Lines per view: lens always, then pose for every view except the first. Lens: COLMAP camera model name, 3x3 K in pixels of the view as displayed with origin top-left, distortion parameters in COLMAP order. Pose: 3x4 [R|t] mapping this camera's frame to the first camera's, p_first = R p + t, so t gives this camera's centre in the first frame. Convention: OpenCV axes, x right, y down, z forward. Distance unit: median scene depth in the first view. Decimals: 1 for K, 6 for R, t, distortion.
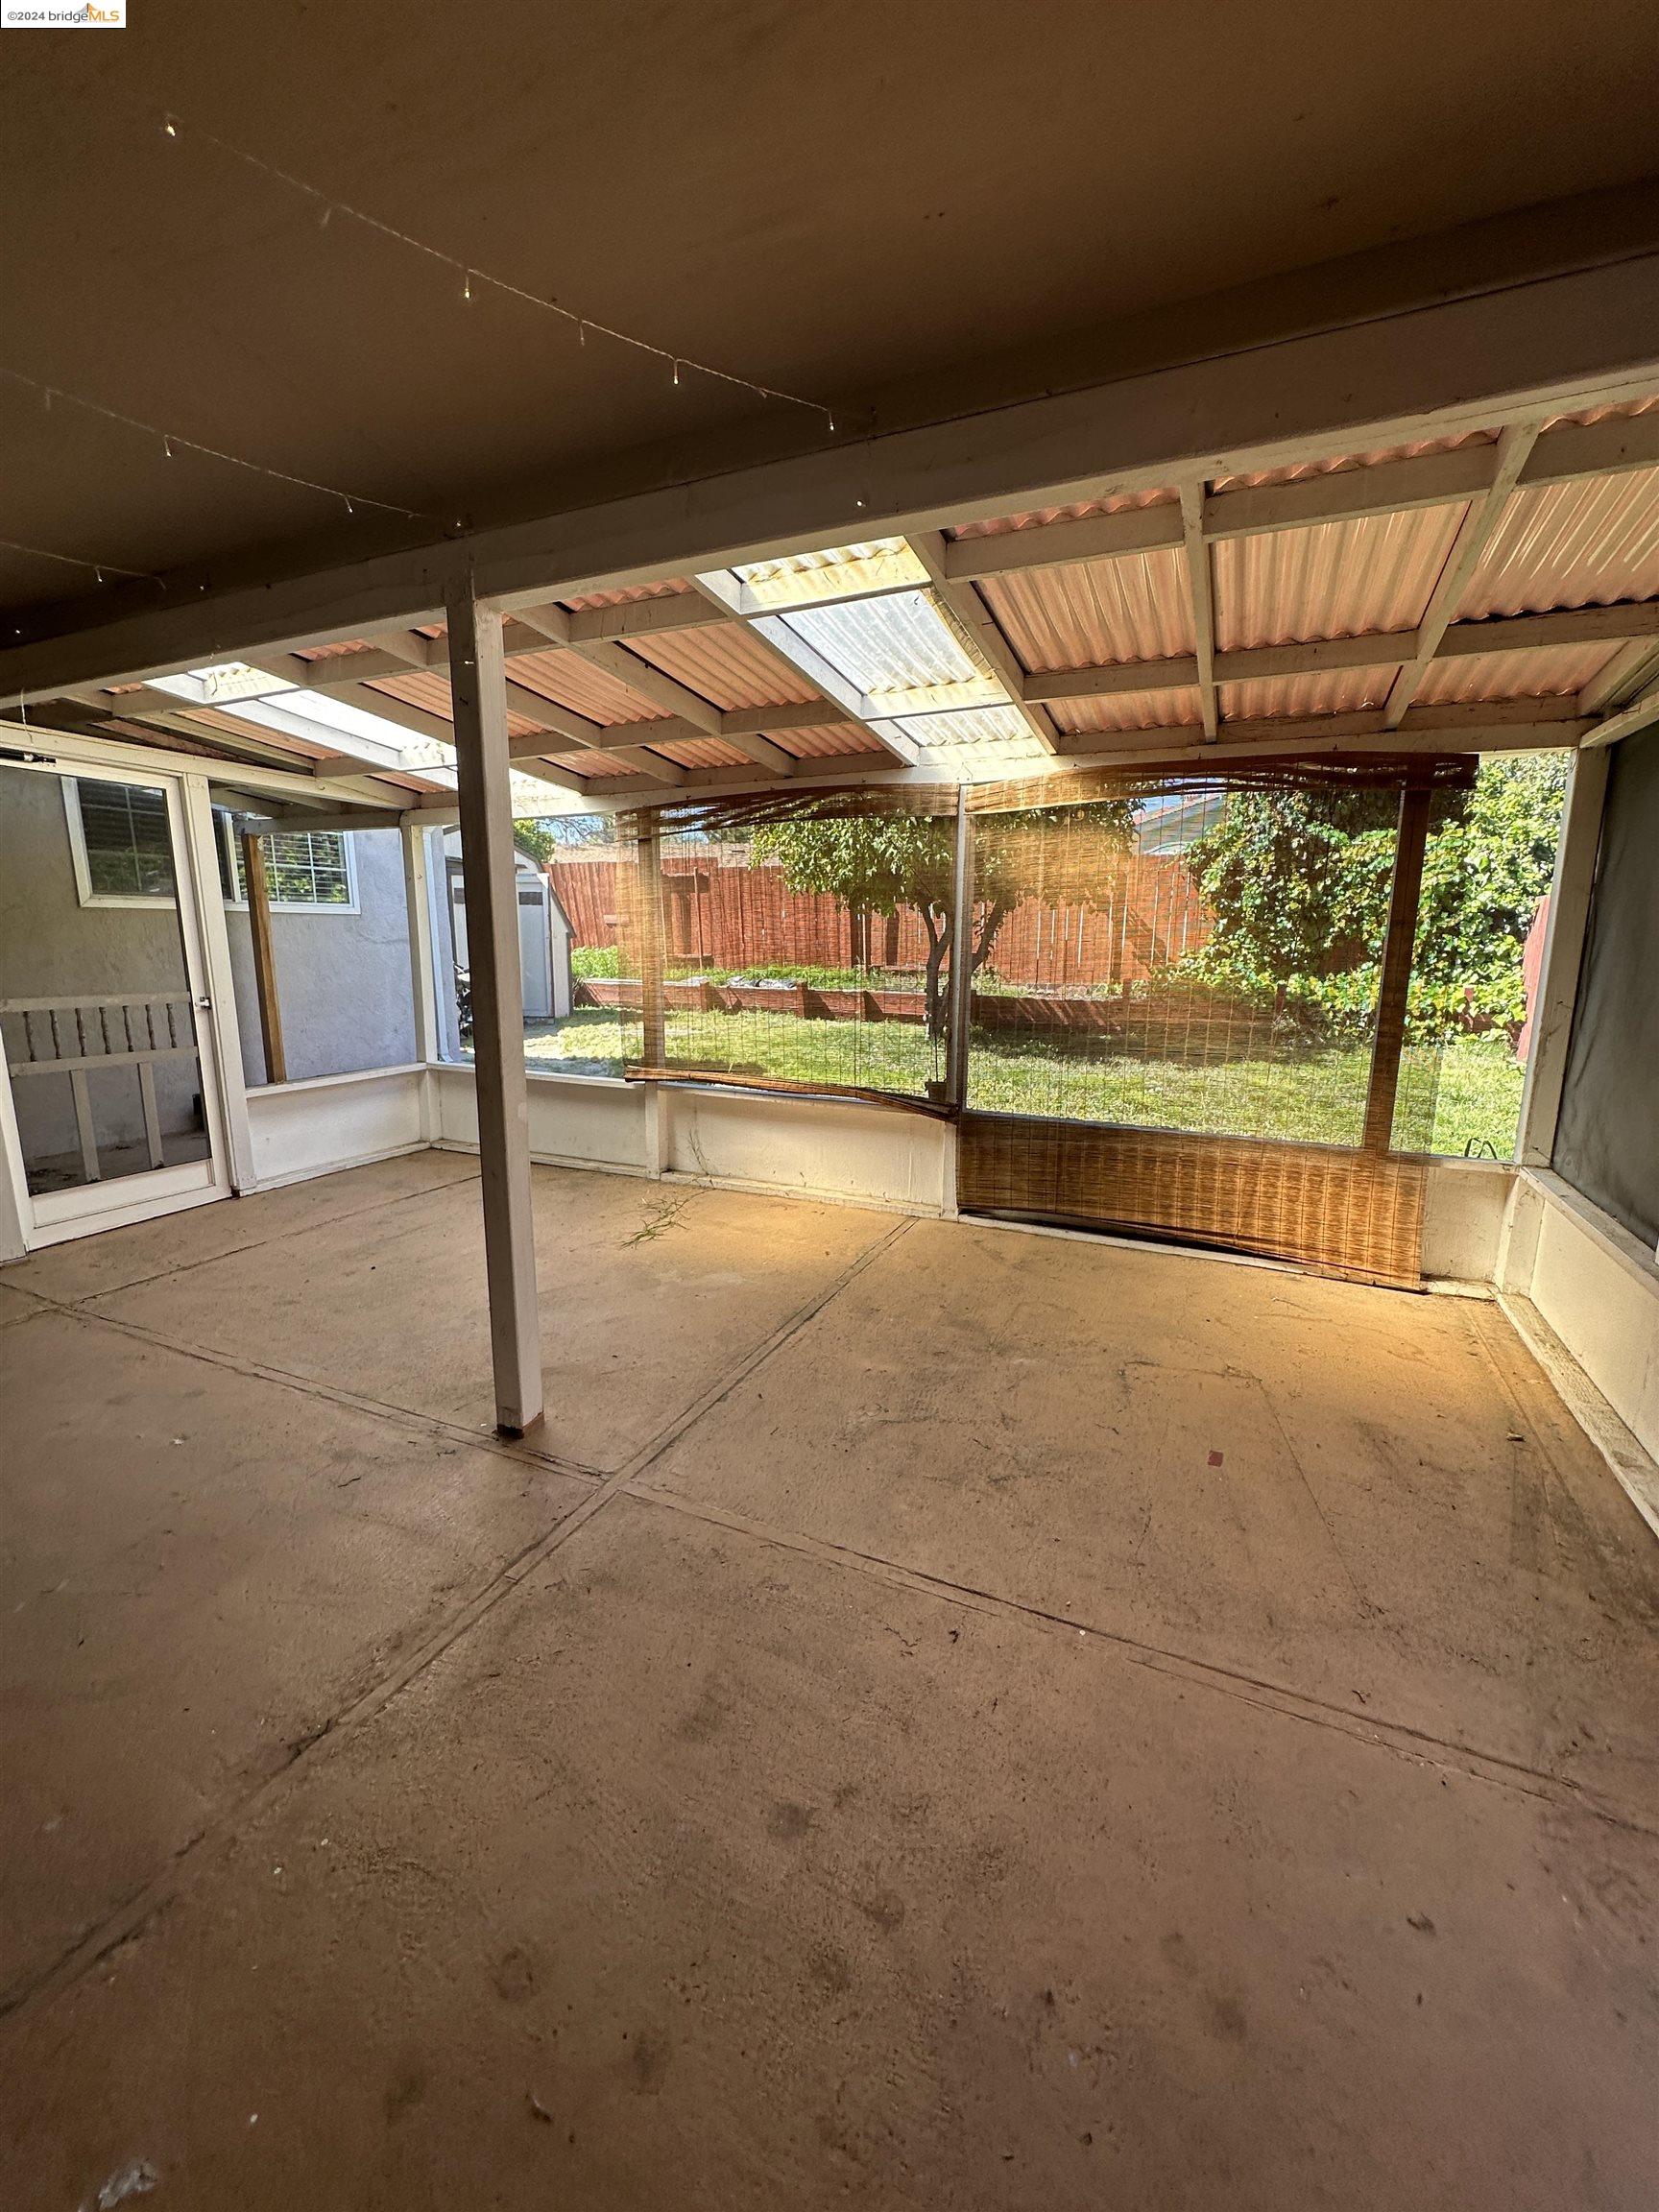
lens RADIAL K [[885.5, 0, 829.5], [0, 885.5, 1099.2], [0, 0, 1]] dist [-0.002263, 0.000231]
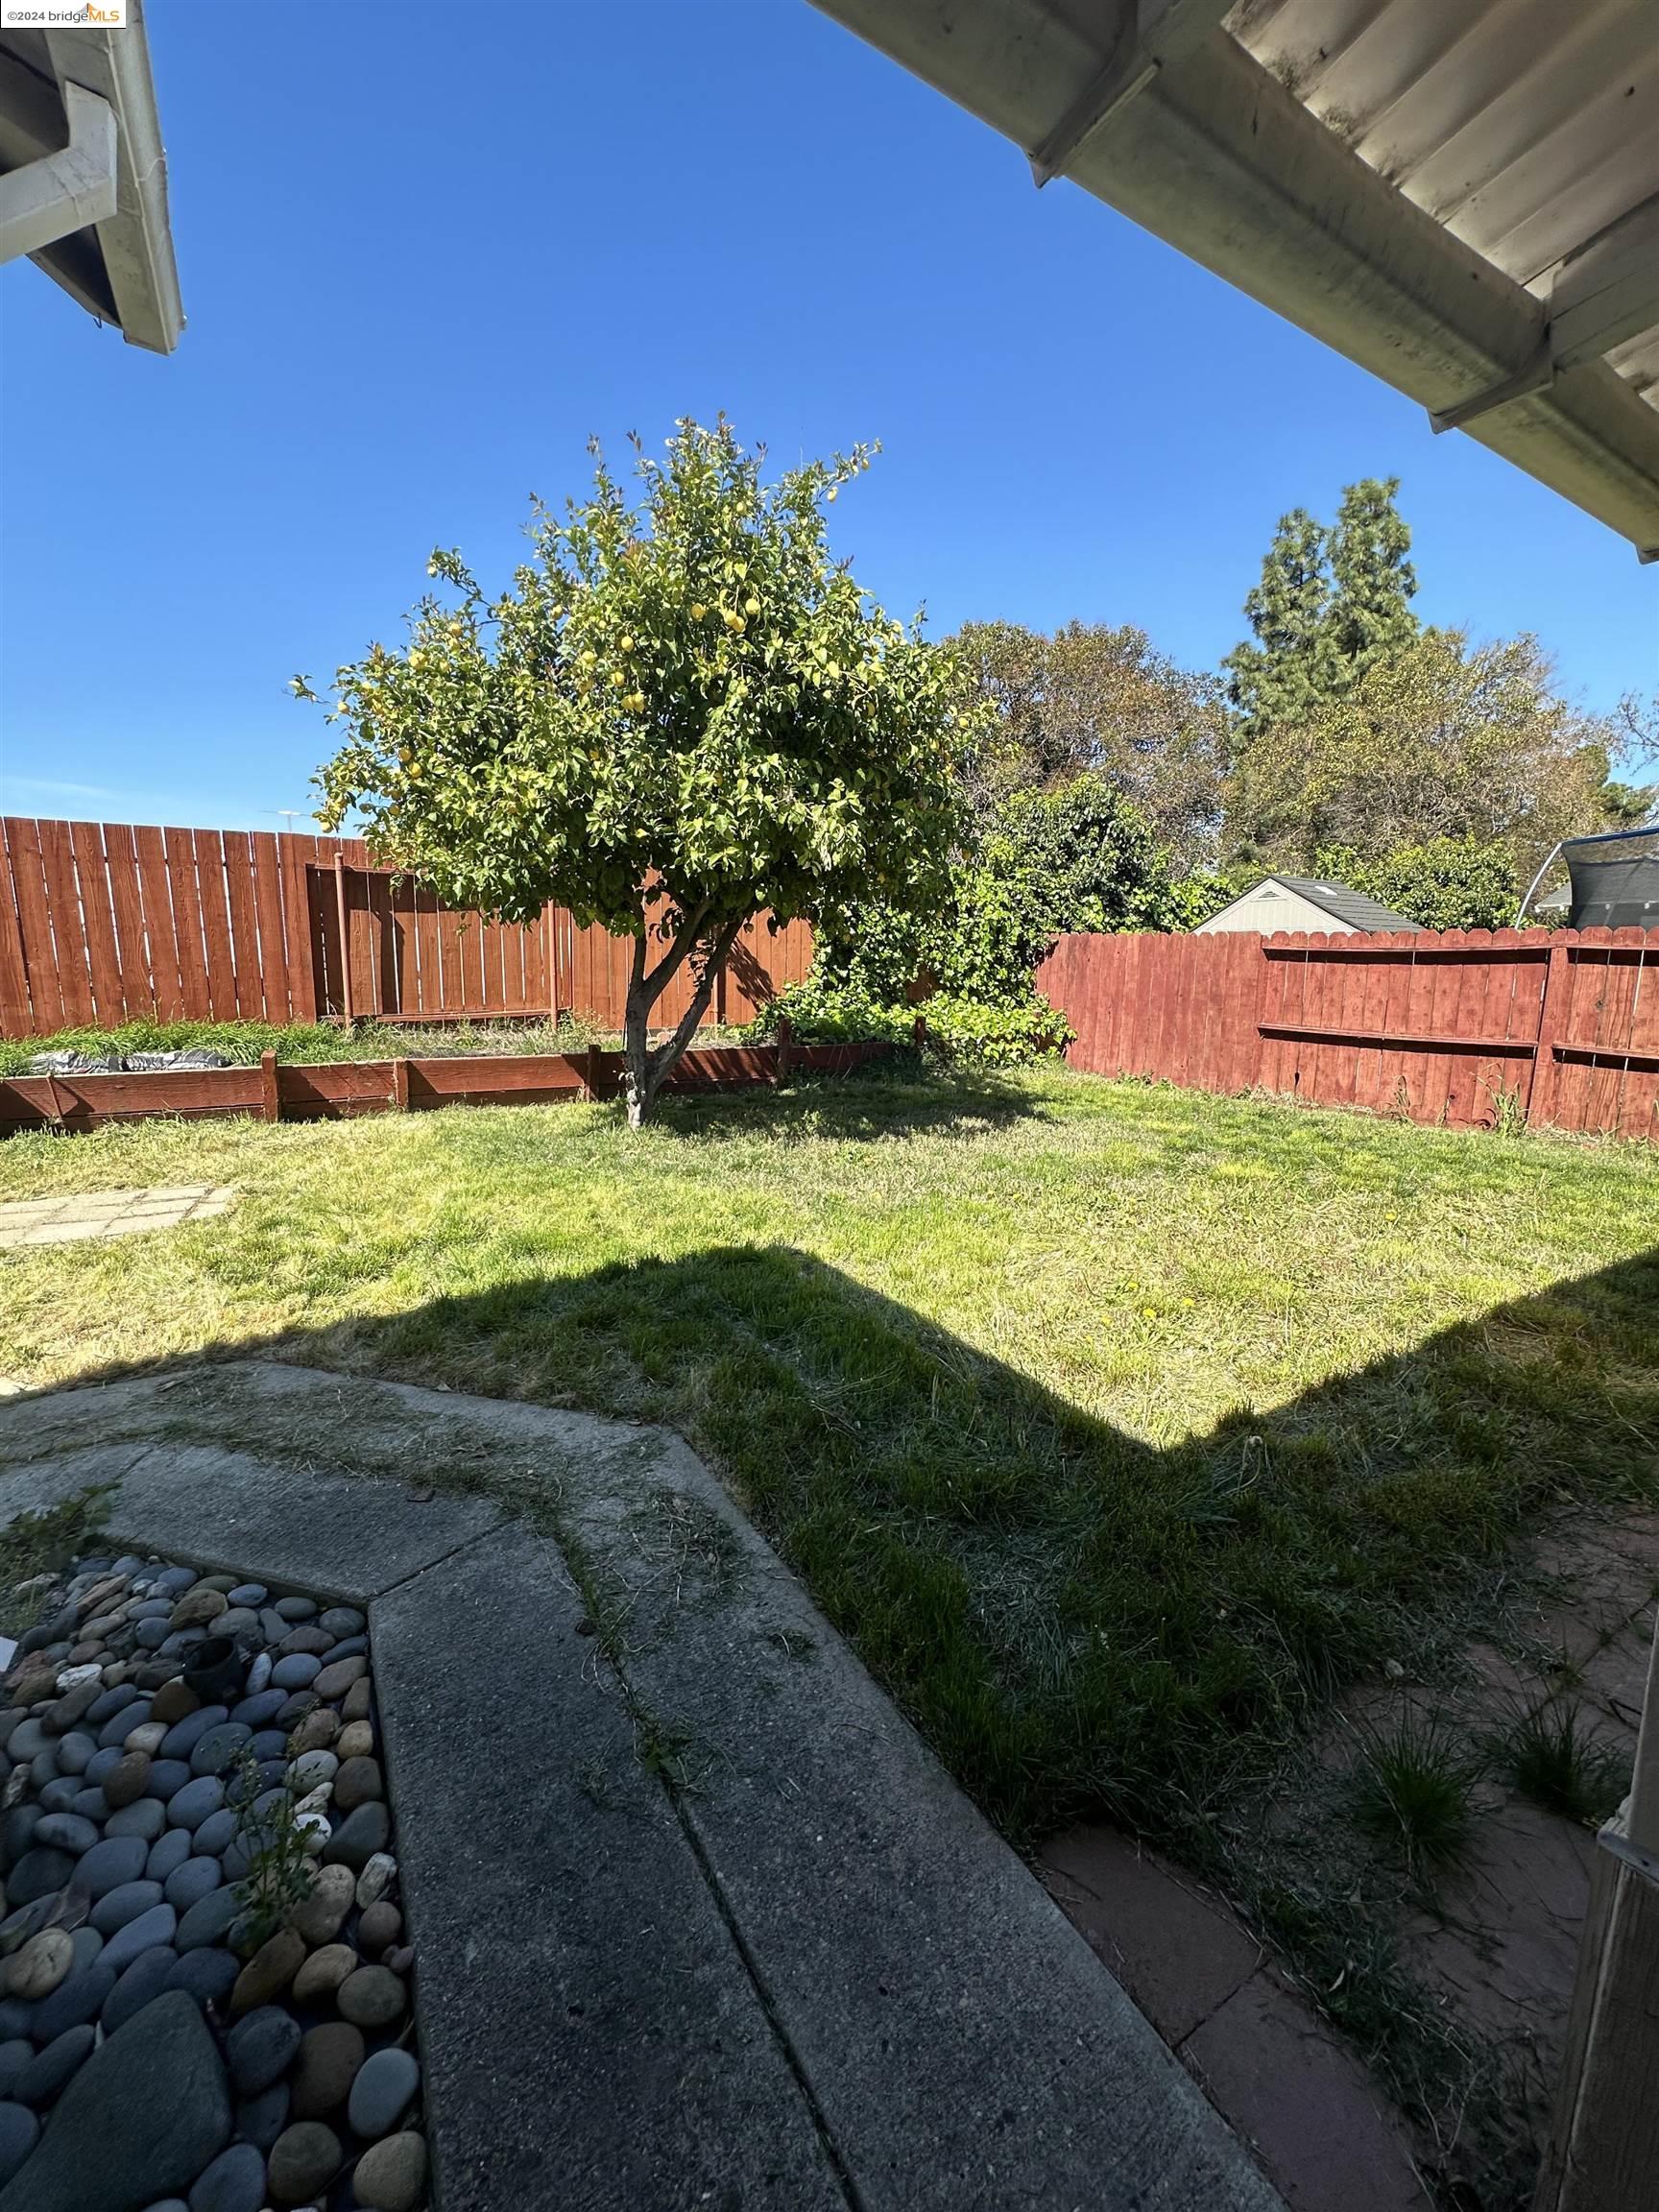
lens RADIAL K [[885.5, 0, 829.5], [0, 885.5, 1099.2], [0, 0, 1]] dist [-0.002263, 0.000231]
pose [[0.571031, -0.126644, 0.811101, -0.257973], [0.142542, 0.988317, 0.053962, -0.082830], [-0.808459, 0.084802, 0.582411, 0.409598]]
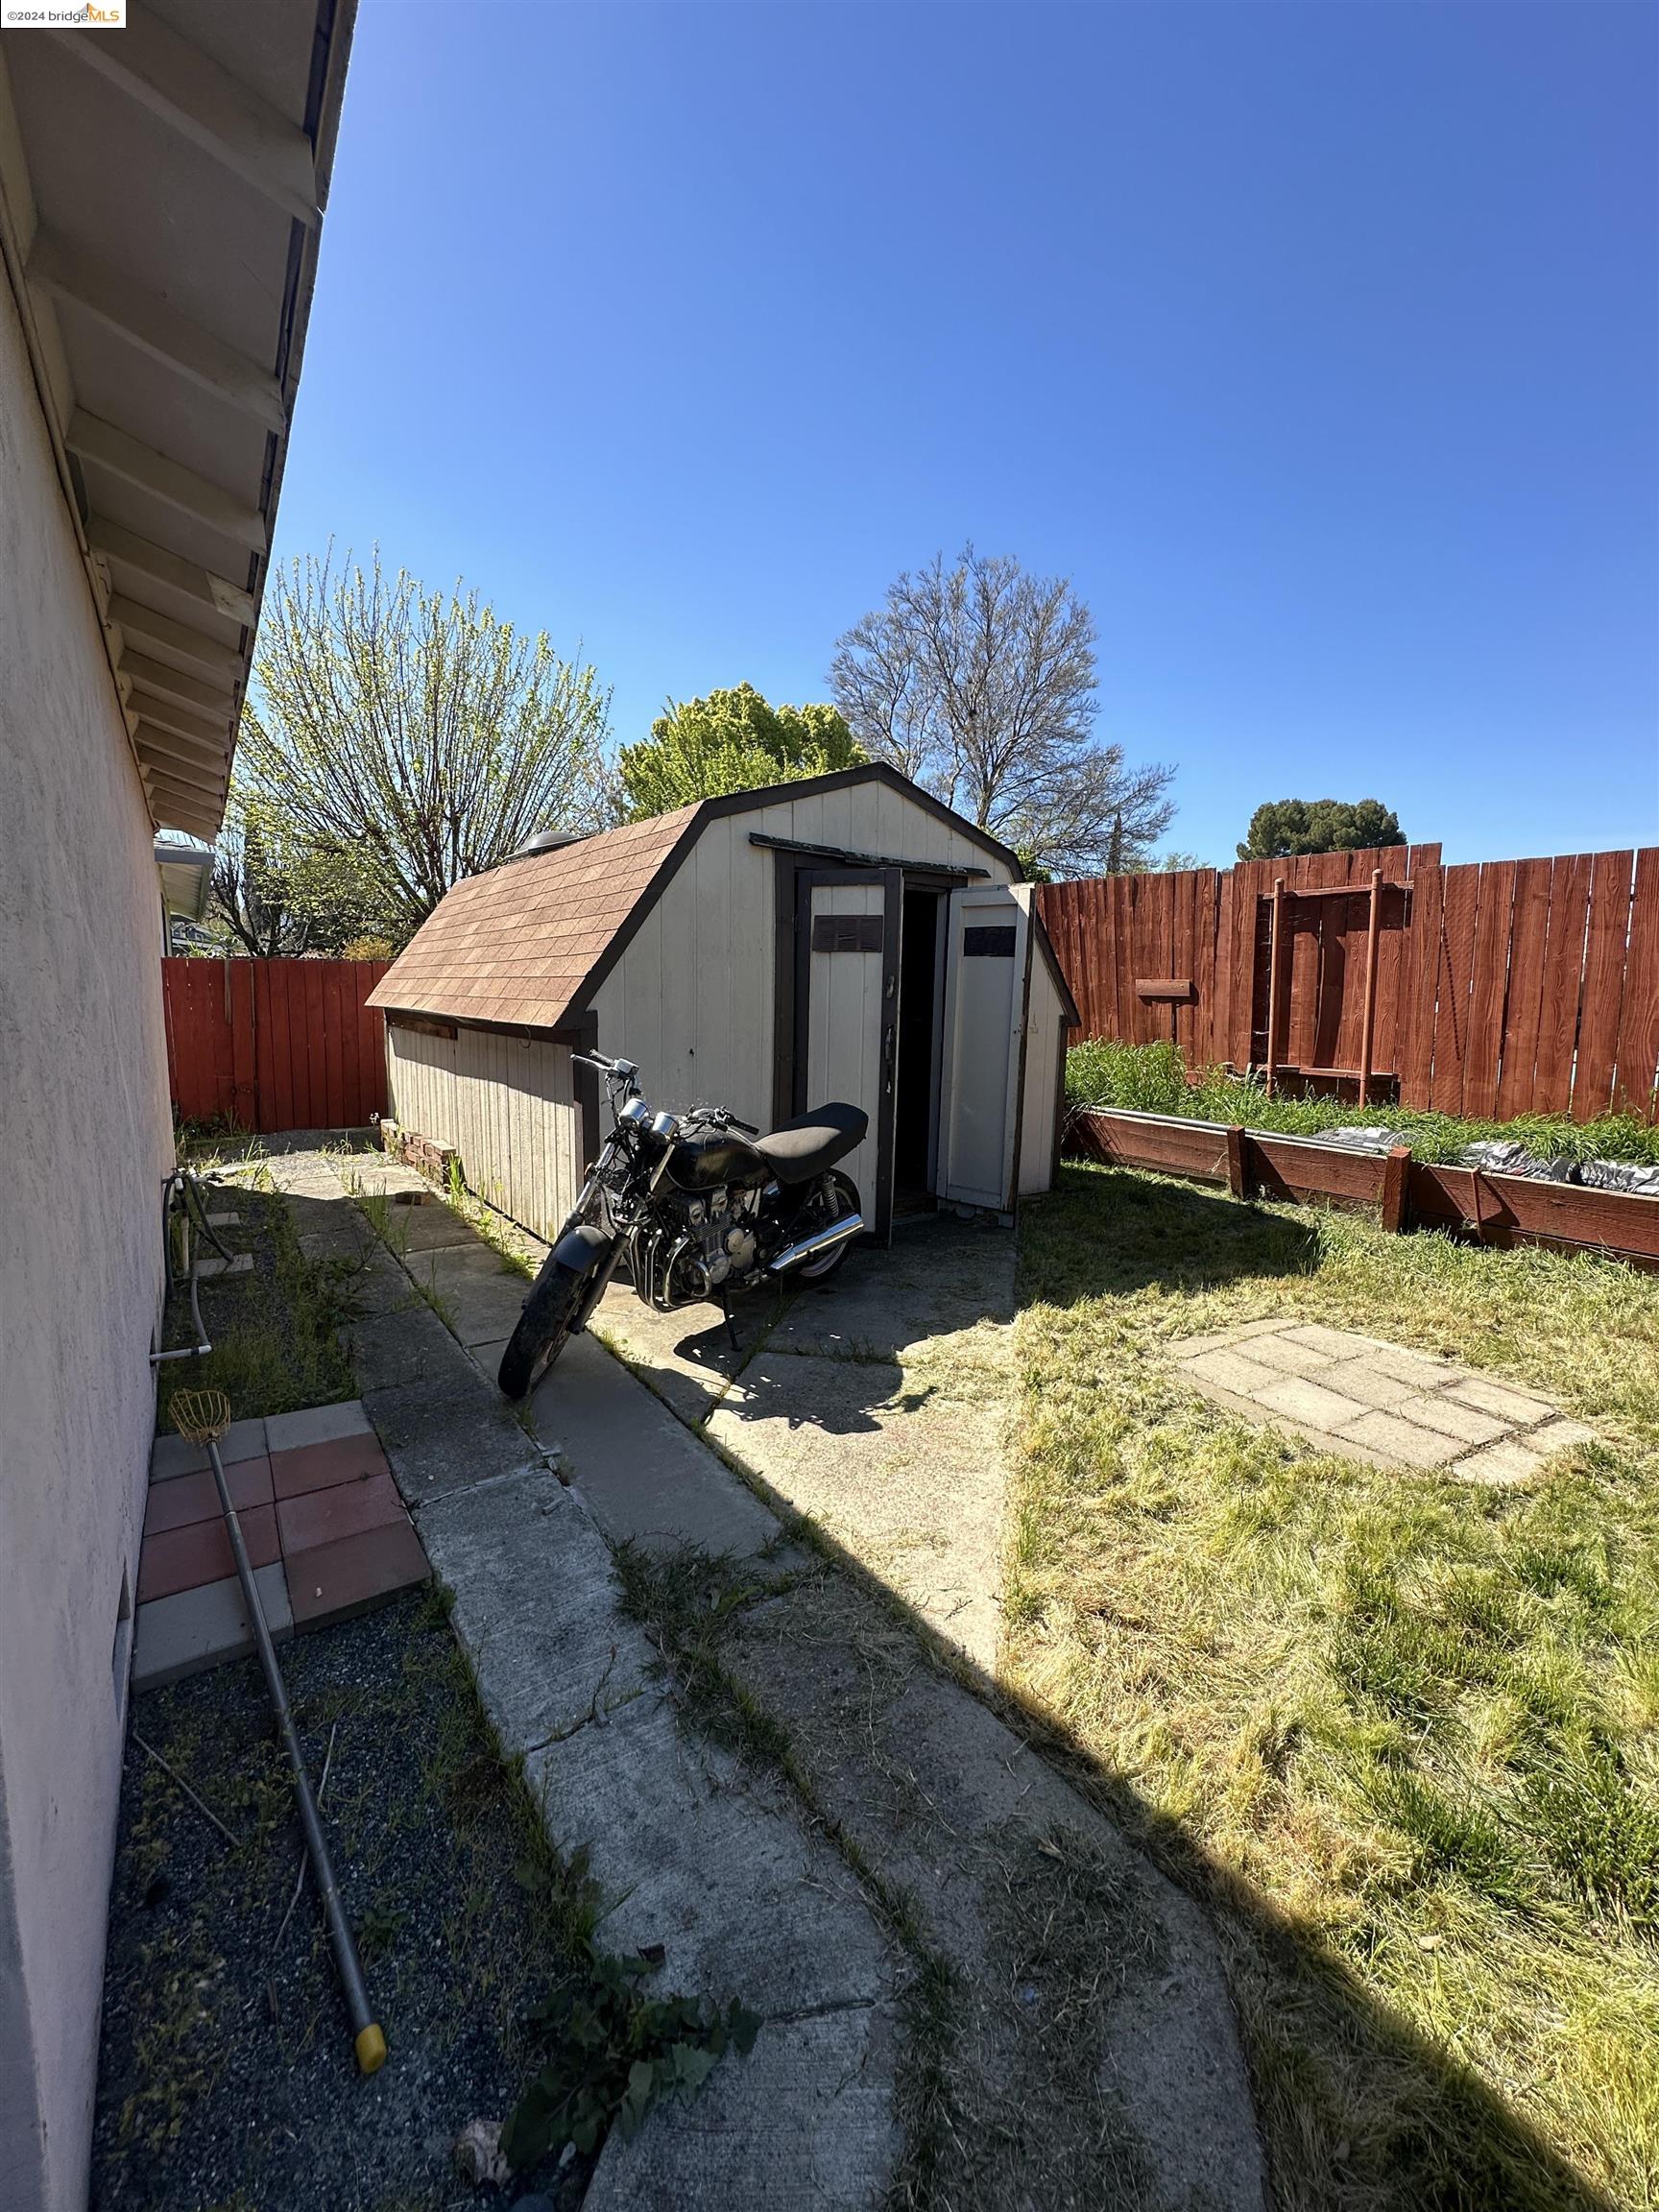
lens RADIAL K [[885.5, 0, 829.5], [0, 885.5, 1099.2], [0, 0, 1]] dist [-0.002263, 0.000231]
pose [[0.859308, 0.075963, -0.505786, -0.163190], [-0.111052, 0.993028, -0.039531, -0.112858], [0.499257, 0.090138, 0.861753, 0.542531]]
